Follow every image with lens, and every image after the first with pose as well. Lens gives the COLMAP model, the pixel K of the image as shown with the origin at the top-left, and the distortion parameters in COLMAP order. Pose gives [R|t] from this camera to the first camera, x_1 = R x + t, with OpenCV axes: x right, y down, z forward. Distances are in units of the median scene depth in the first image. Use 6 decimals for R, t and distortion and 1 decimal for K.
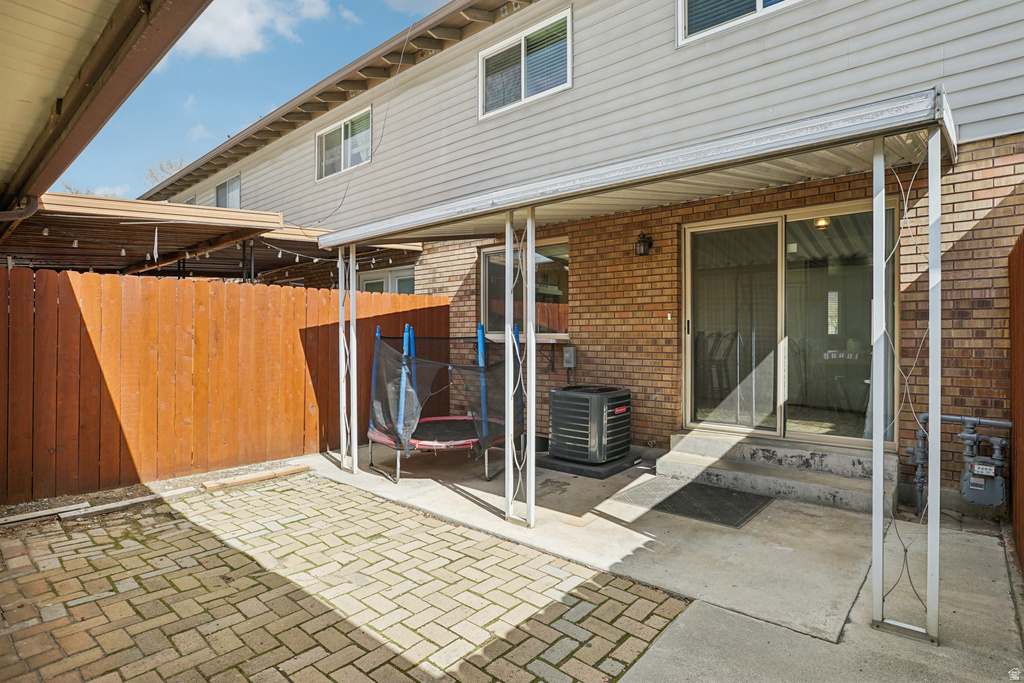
lens RADIAL K [[523.5, 0, 518.1], [0, 523.5, 337.1], [0, 0, 1]] dist [-0.046293, 0.032714]
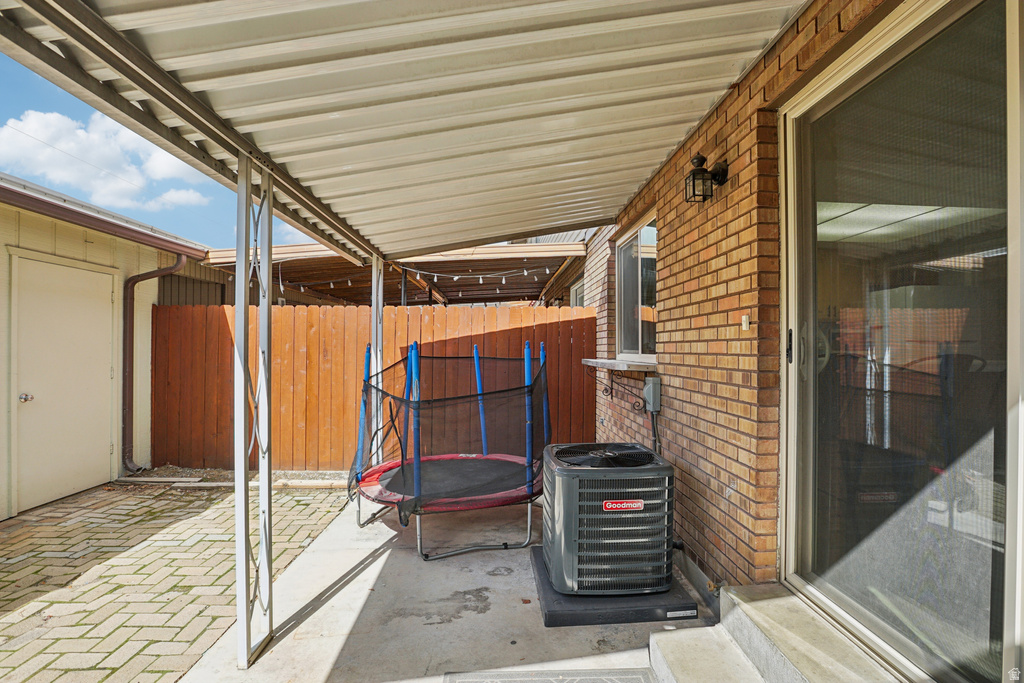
lens RADIAL K [[472.0, 0, 512.0], [0, 472.0, 341.5], [0, 0, 1]] dist [0.000418, 0.000745]
pose [[0.675556, -0.004199, -0.737297, 0.636508], [-0.010676, 0.999823, -0.015477, -0.020626], [0.737232, 0.018327, 0.675391, 0.808796]]
